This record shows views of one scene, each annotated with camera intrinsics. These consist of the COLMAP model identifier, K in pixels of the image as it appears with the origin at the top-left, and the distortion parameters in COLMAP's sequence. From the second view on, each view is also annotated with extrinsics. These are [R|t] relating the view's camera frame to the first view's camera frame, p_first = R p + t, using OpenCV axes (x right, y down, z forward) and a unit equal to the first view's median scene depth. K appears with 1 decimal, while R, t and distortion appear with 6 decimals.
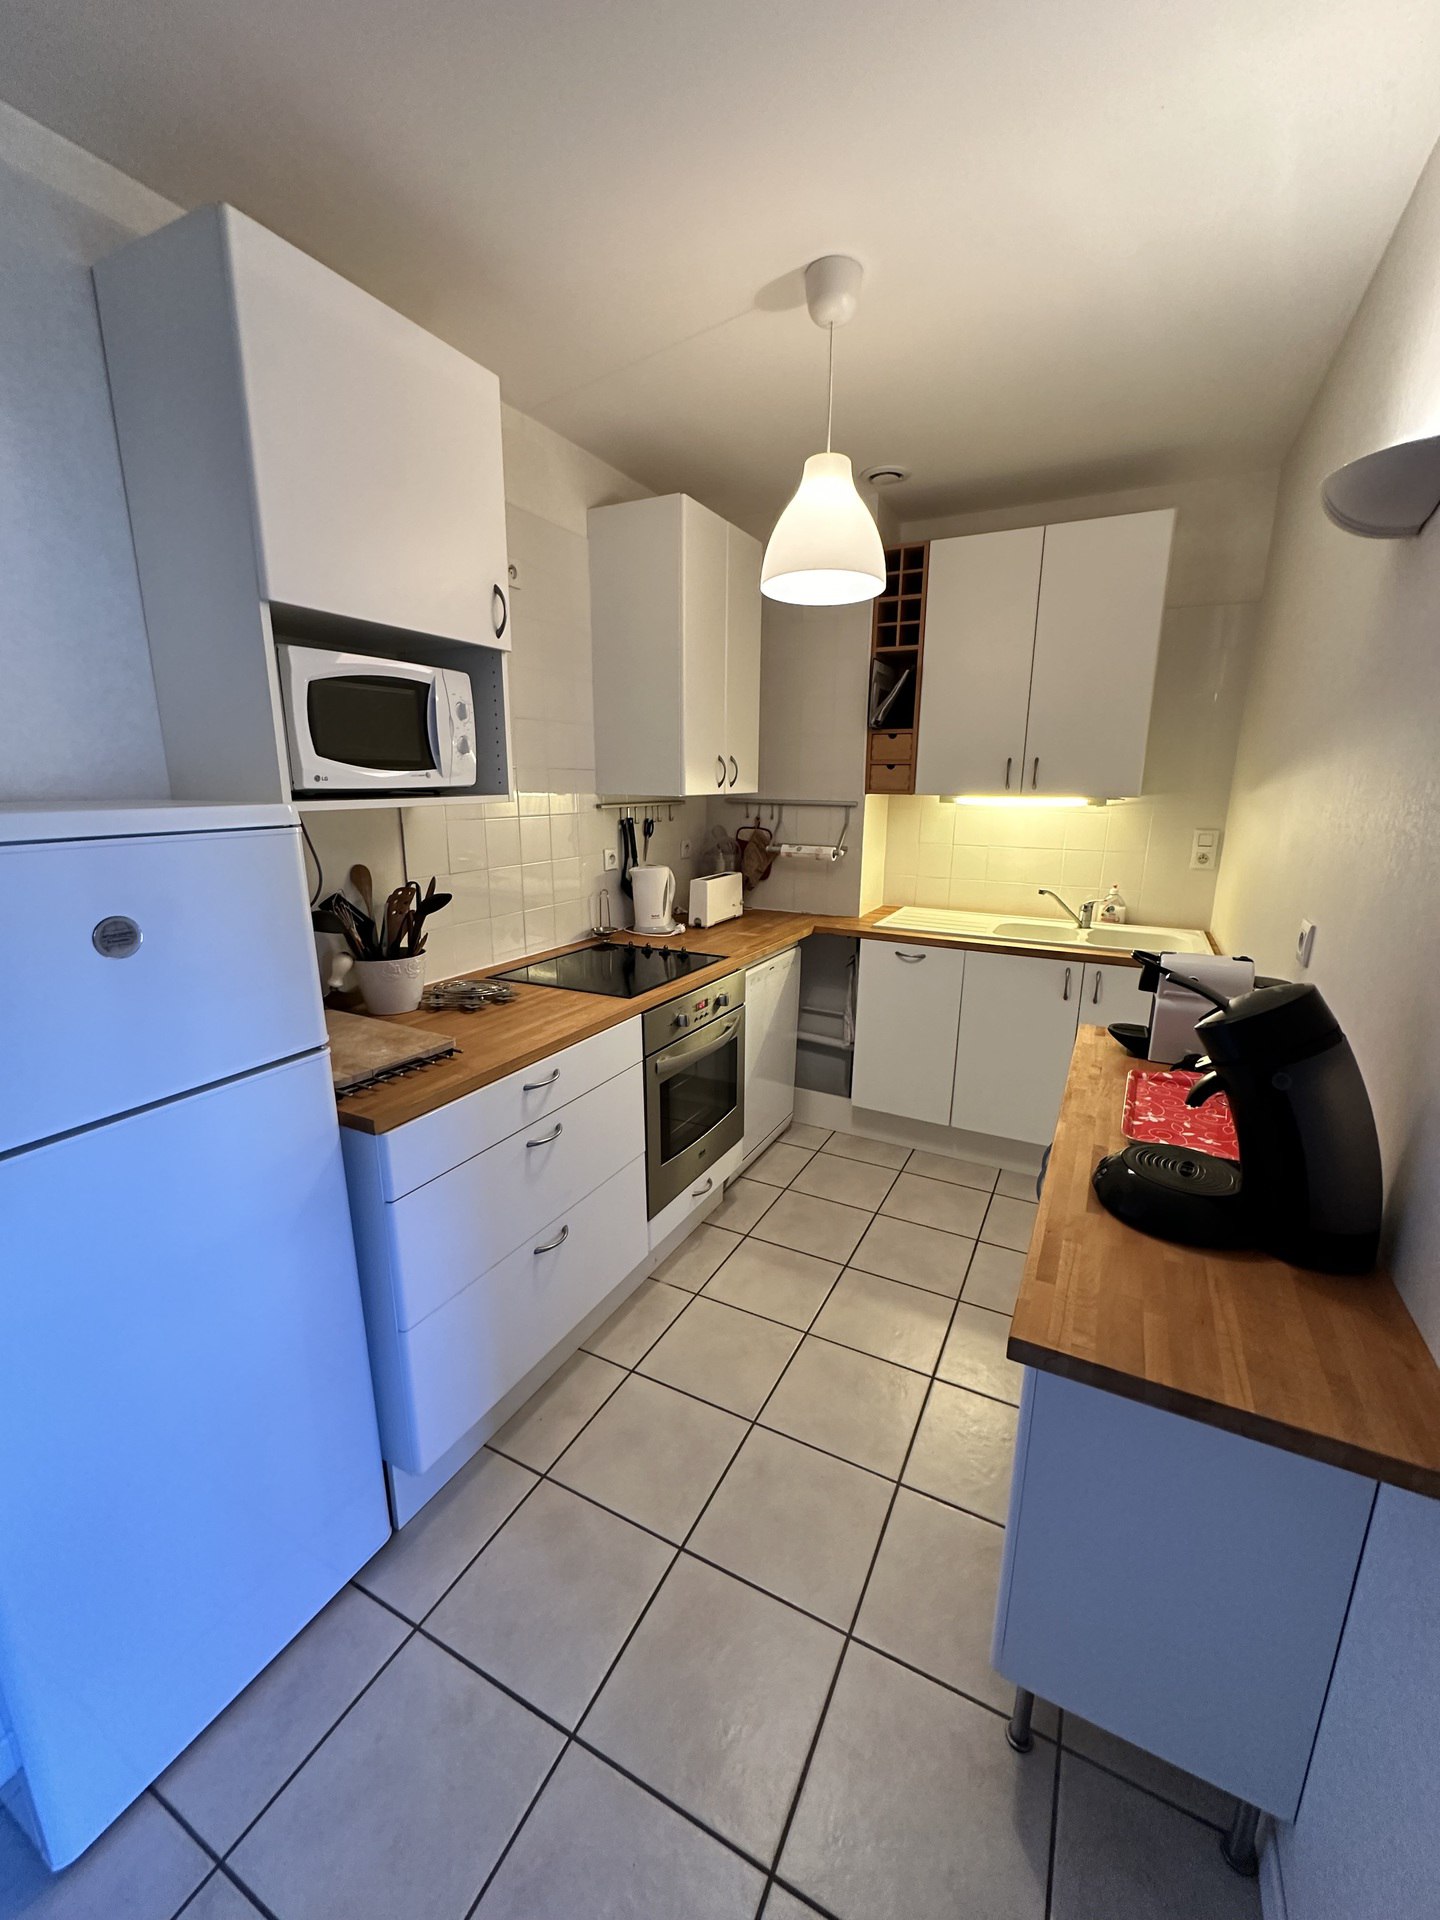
lens RADIAL K [[764.7, 0, 719.5], [0, 764.7, 964.4], [0, 0, 1]] dist [-0.002529, 0.000264]
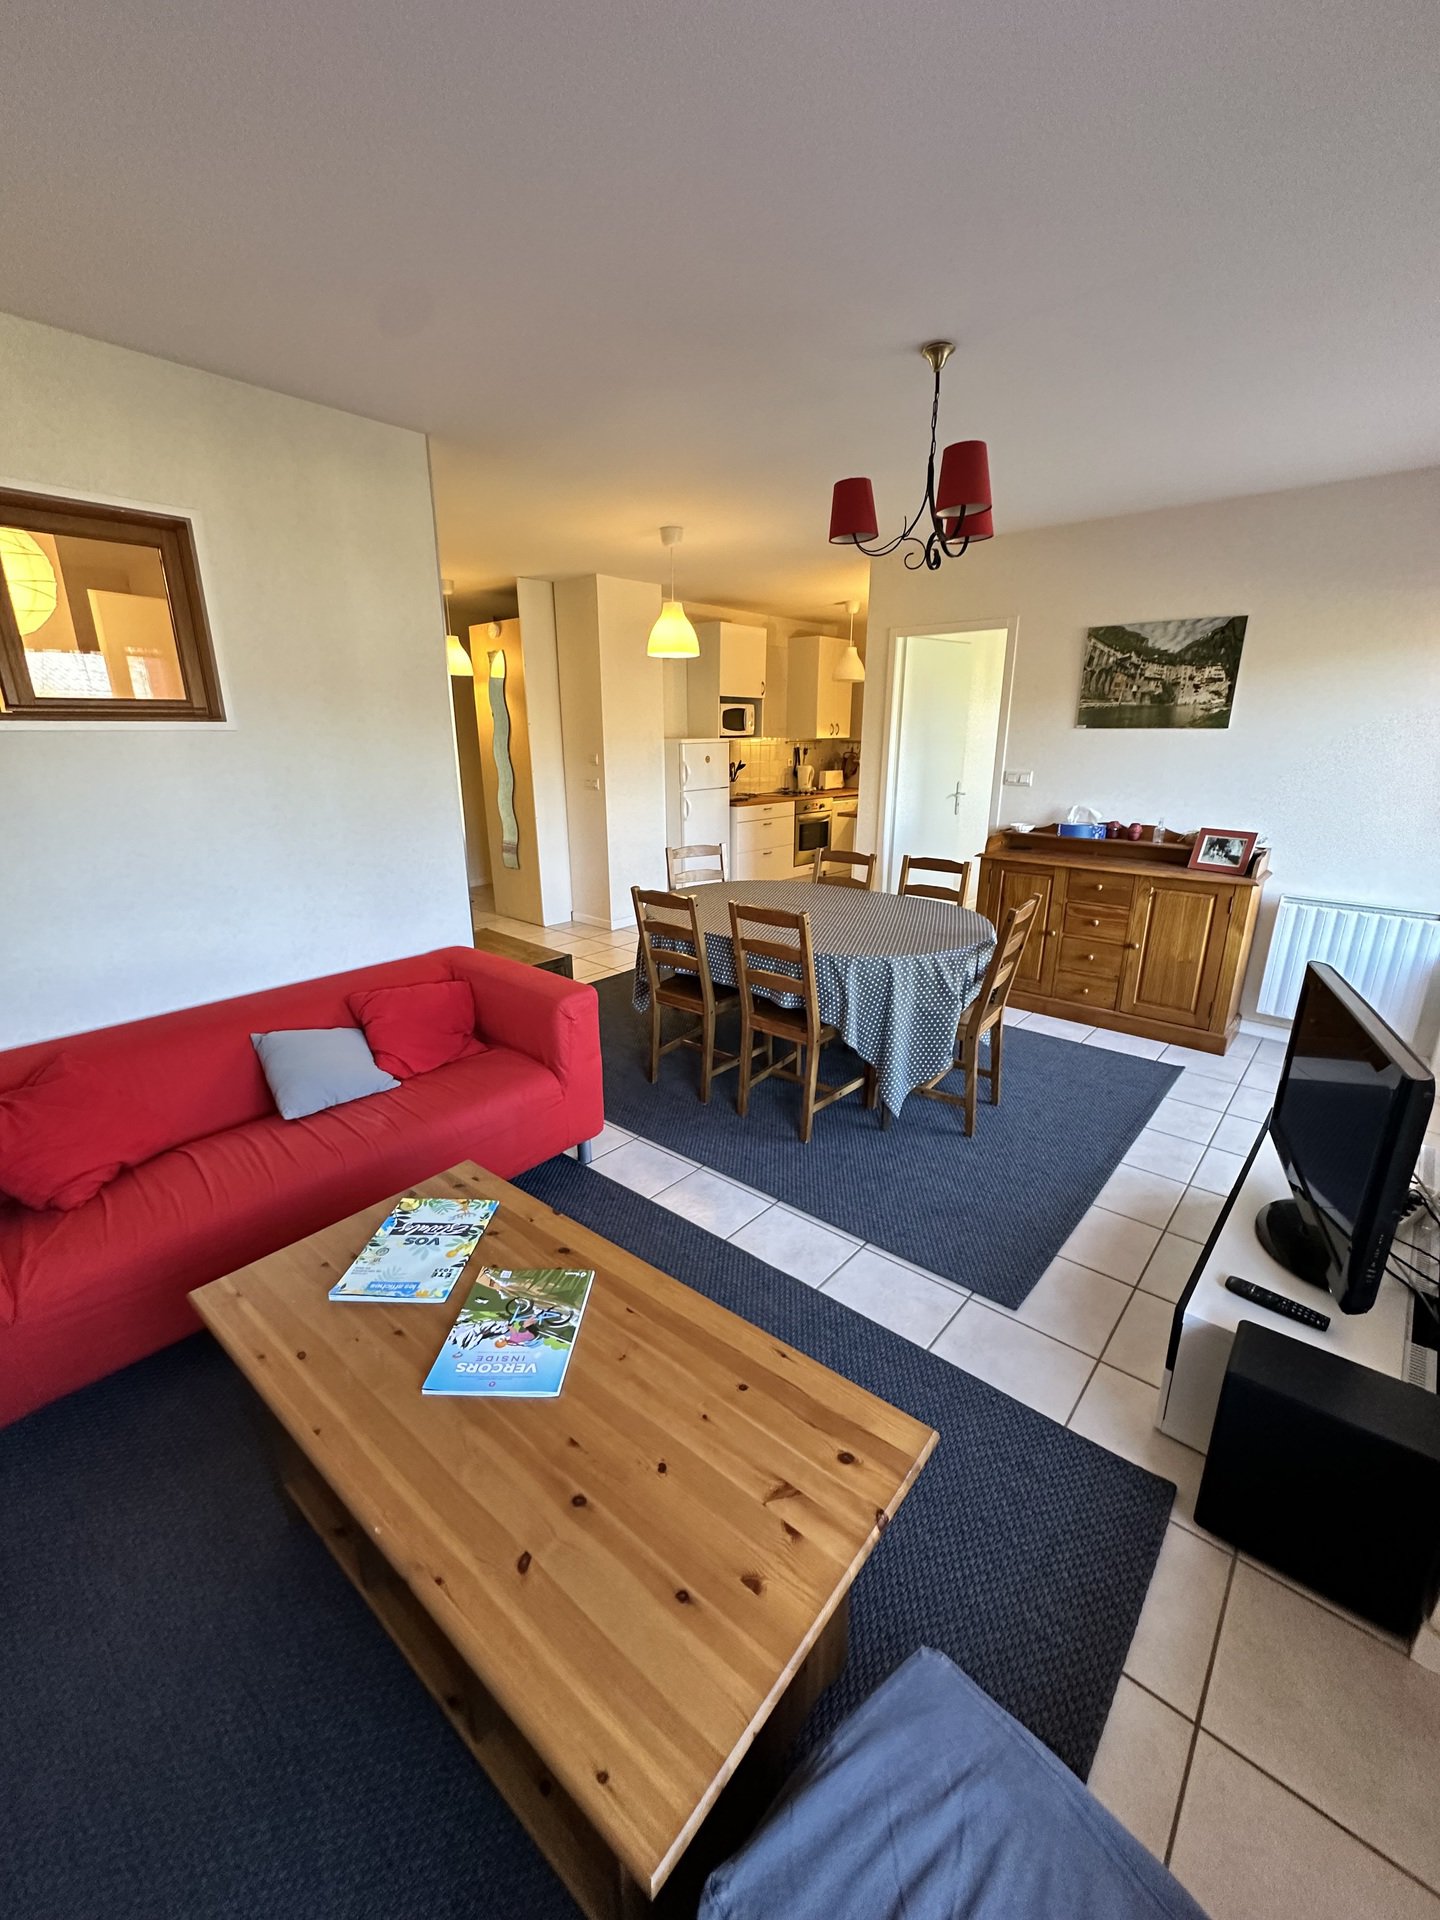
lens RADIAL K [[779.3, 0, 720.8], [0, 779.3, 961.0], [0, 0, 1]] dist [-0.001431, -0.000063]
pose [[0.970409, 0.063349, -0.233010, 0.315680], [-0.051531, 0.997074, 0.056470, 0.433215], [0.235905, -0.042791, 0.970833, -1.821579]]
